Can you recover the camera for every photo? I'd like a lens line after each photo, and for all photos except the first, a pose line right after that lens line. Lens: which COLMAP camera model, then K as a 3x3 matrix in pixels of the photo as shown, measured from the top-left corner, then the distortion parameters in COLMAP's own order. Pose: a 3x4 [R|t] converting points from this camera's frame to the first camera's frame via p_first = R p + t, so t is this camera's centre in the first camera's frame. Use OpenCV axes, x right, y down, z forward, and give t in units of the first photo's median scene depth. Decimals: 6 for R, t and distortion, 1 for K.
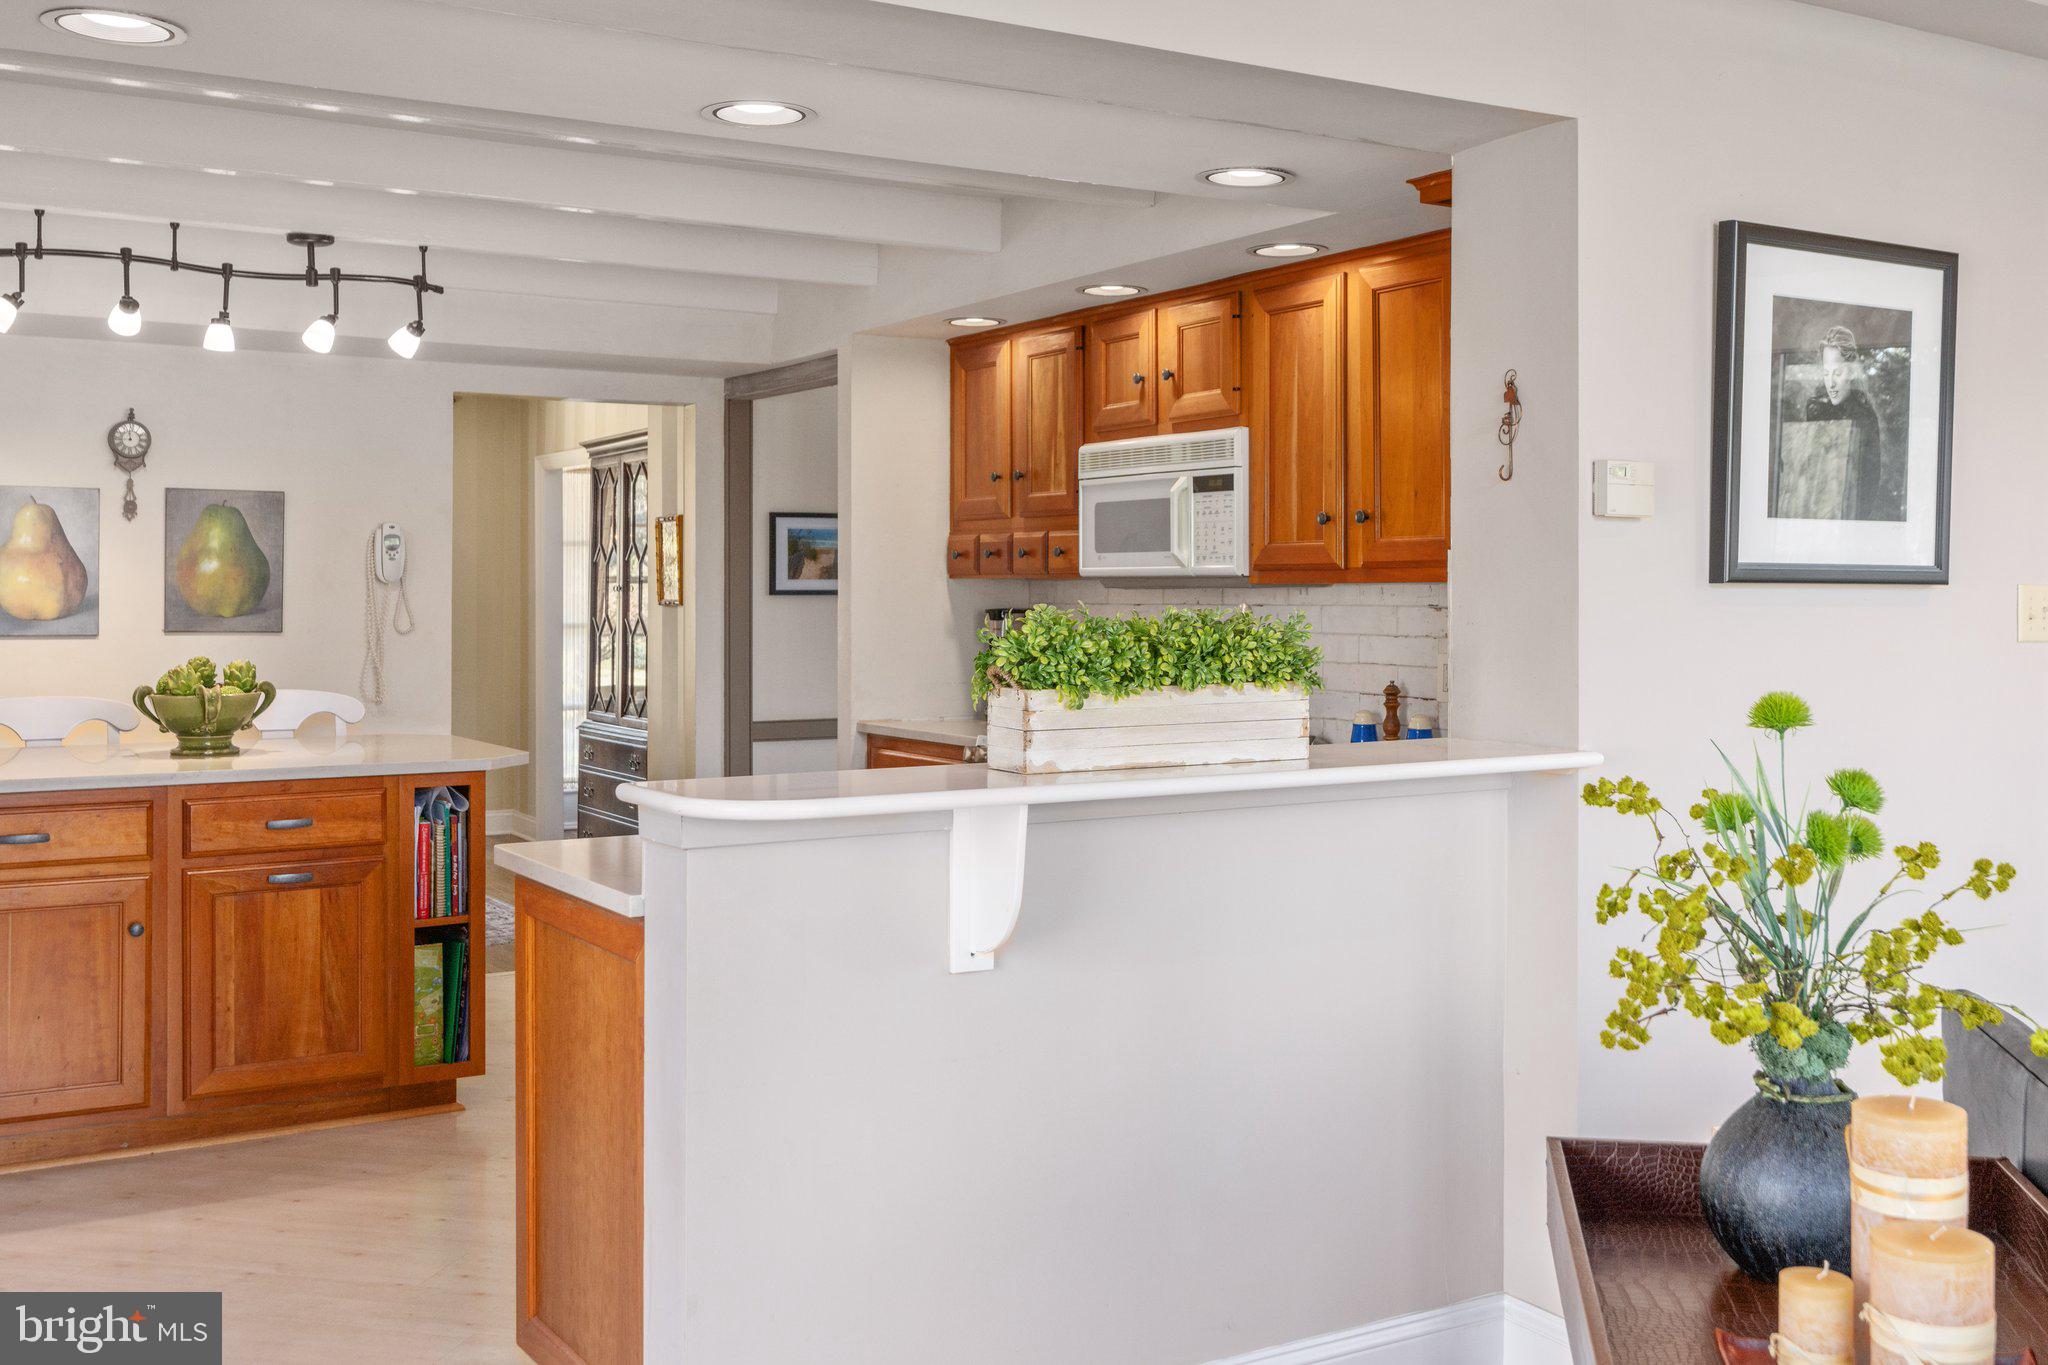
lens RADIAL K [[2073.0, 0, 1011.2], [0, 2073.0, 614.0], [0, 0, 1]] dist [0.008071, 0.000000]
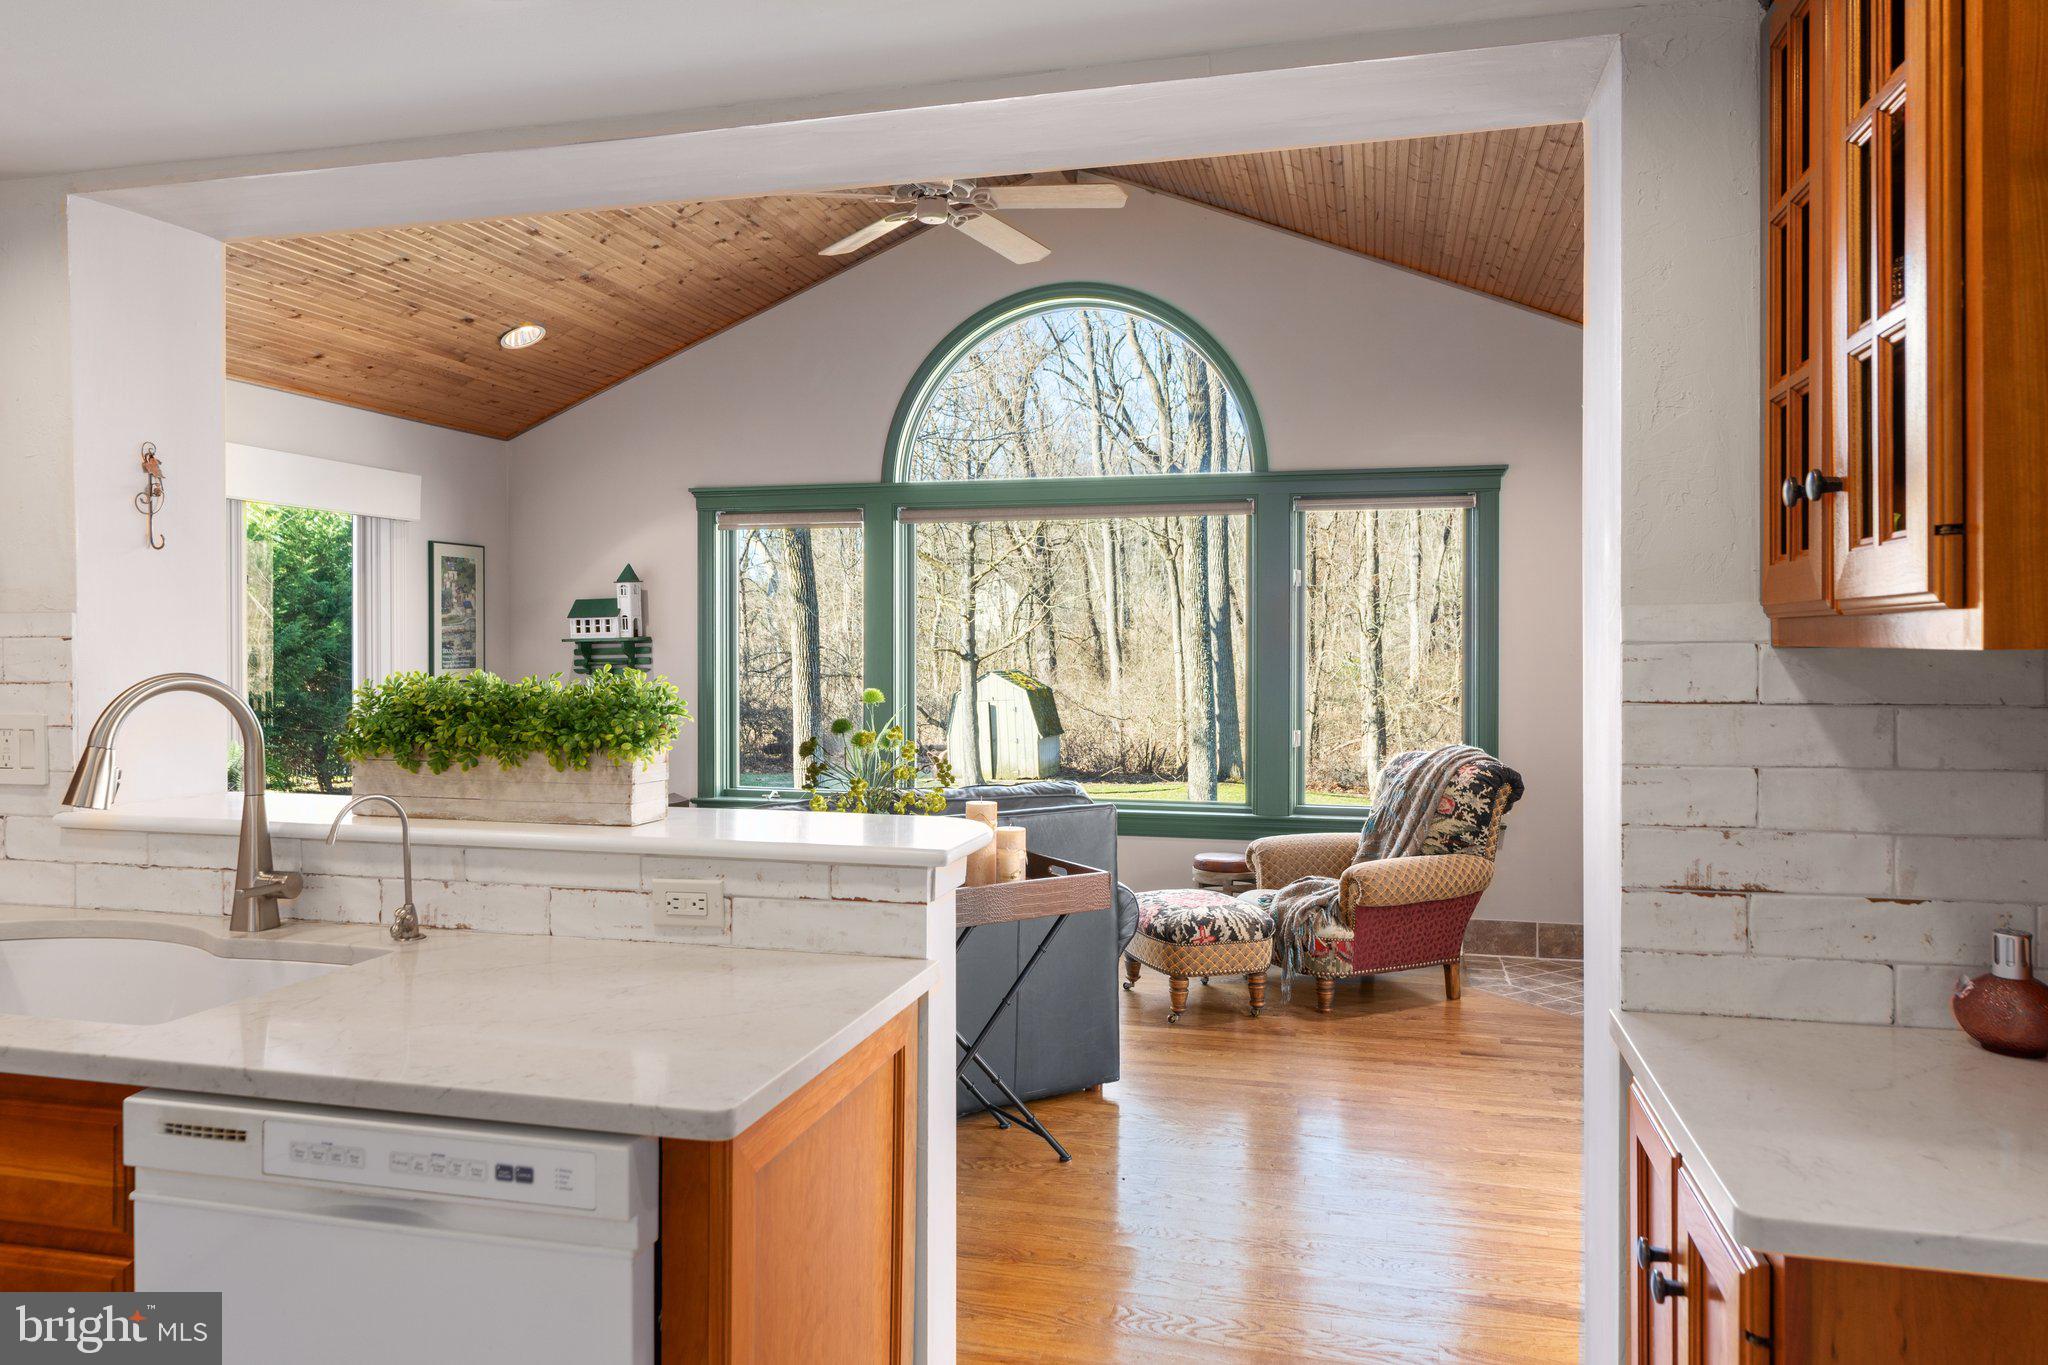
lens RADIAL K [[1395.8, 0, 1030.7], [0, 1395.8, 663.5], [0, 0, 1]] dist [0.001127, 0.003203]
pose [[-0.697342, -0.010606, 0.716660, -0.385932], [0.008048, 0.999712, 0.022626, -0.014018], [-0.716693, 0.021546, -0.697055, 0.809034]]
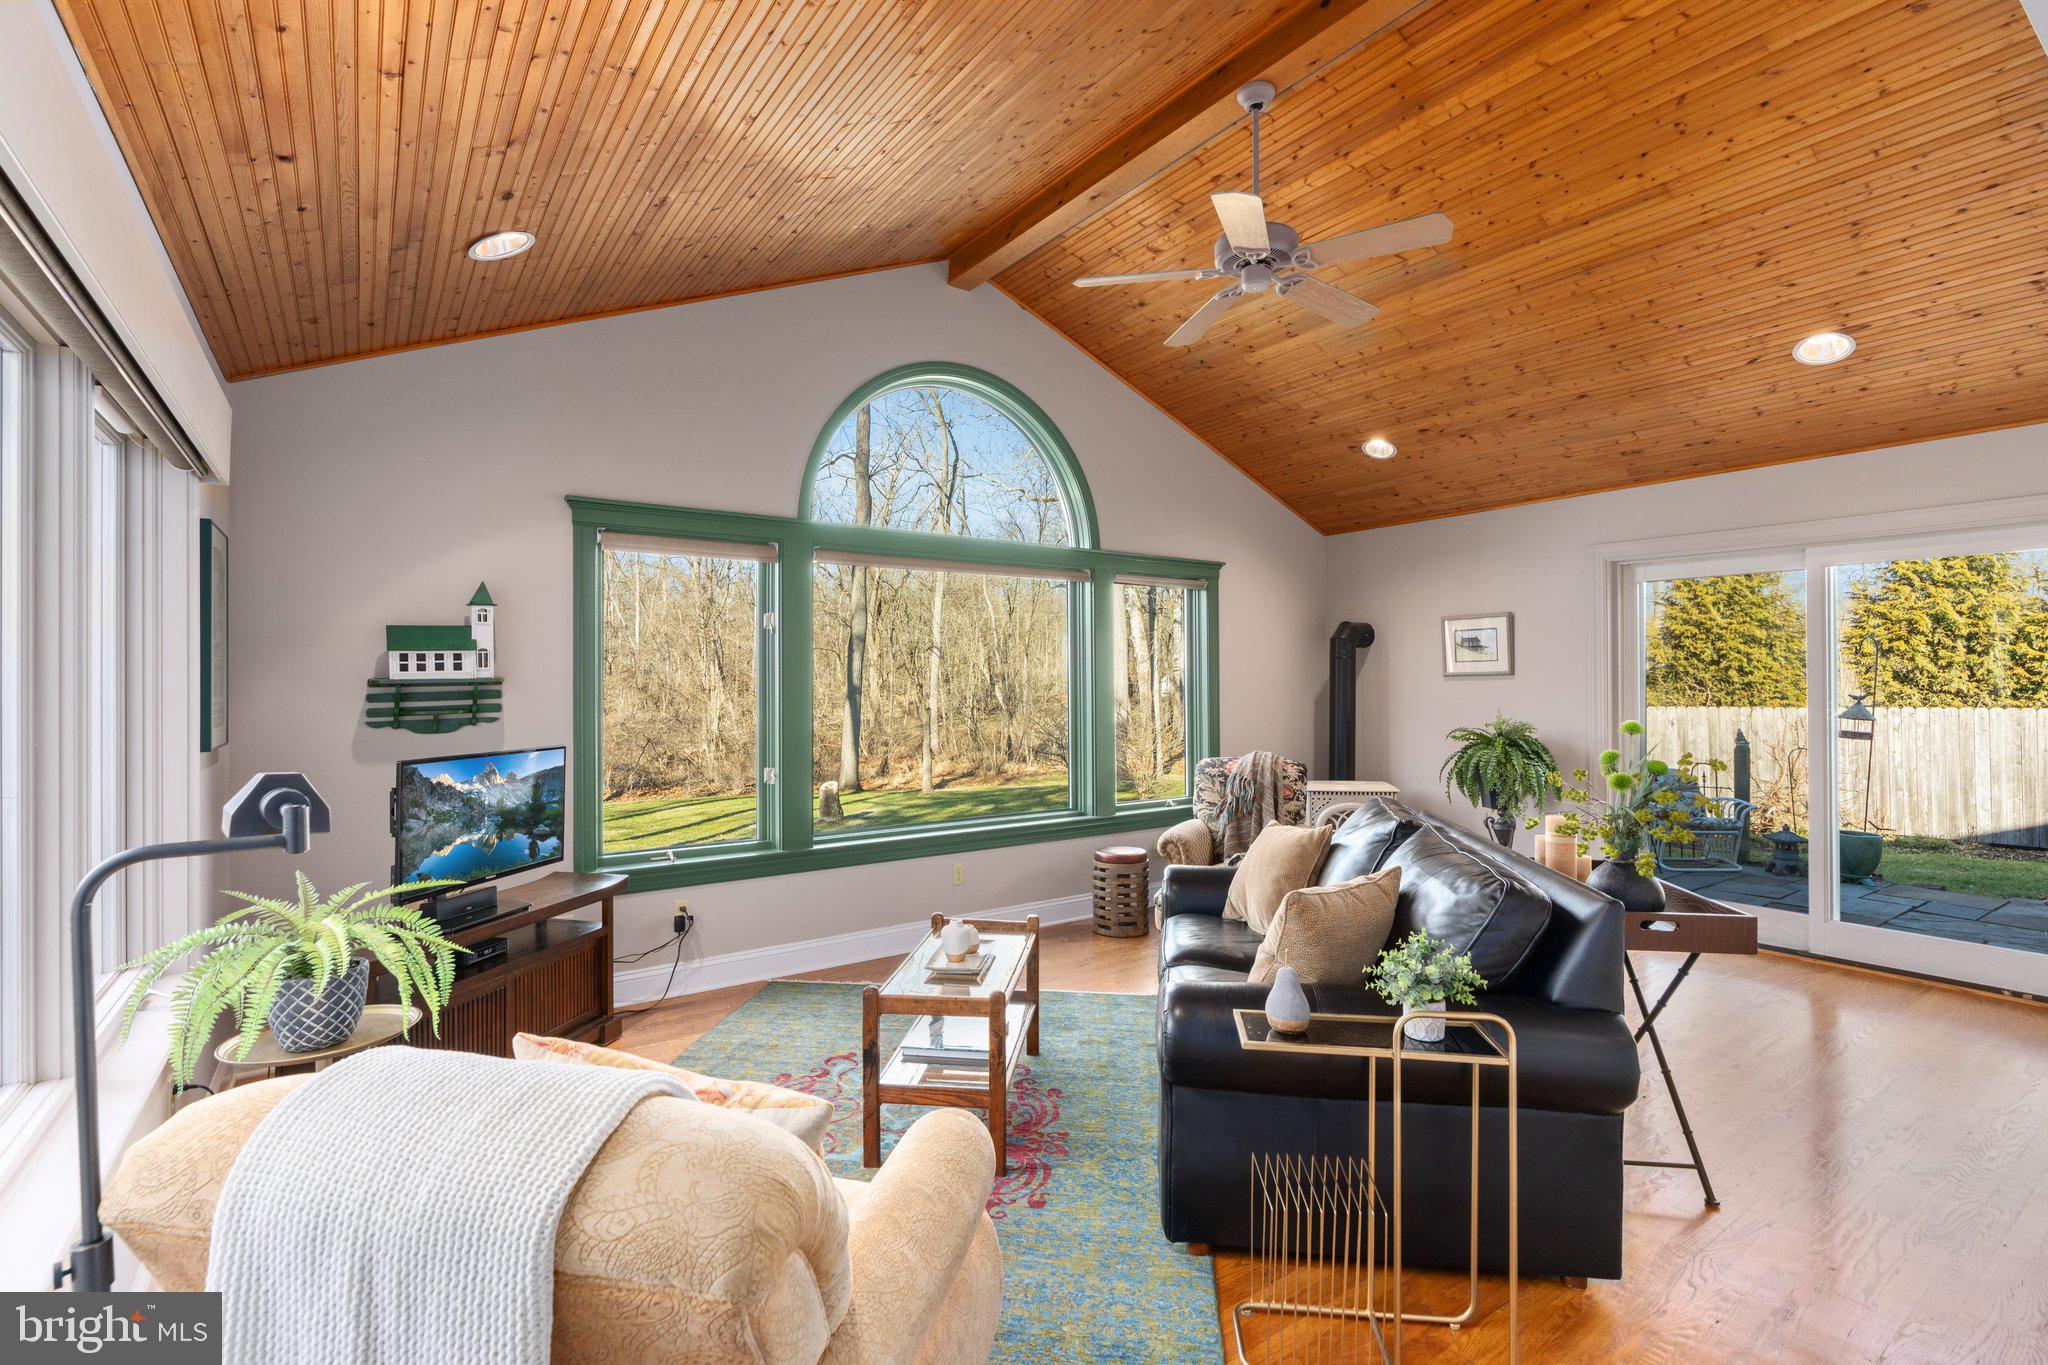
lens RADIAL K [[929.2, 0, 1025.9], [0, 929.2, 685.0], [0, 0, 1]] dist [-0.004998, 0.000920]
pose [[-0.998325, 0.003829, -0.057721, 0.493209], [0.002846, 0.999850, 0.017109, -0.017006], [0.057777, 0.016916, -0.998186, 0.858924]]
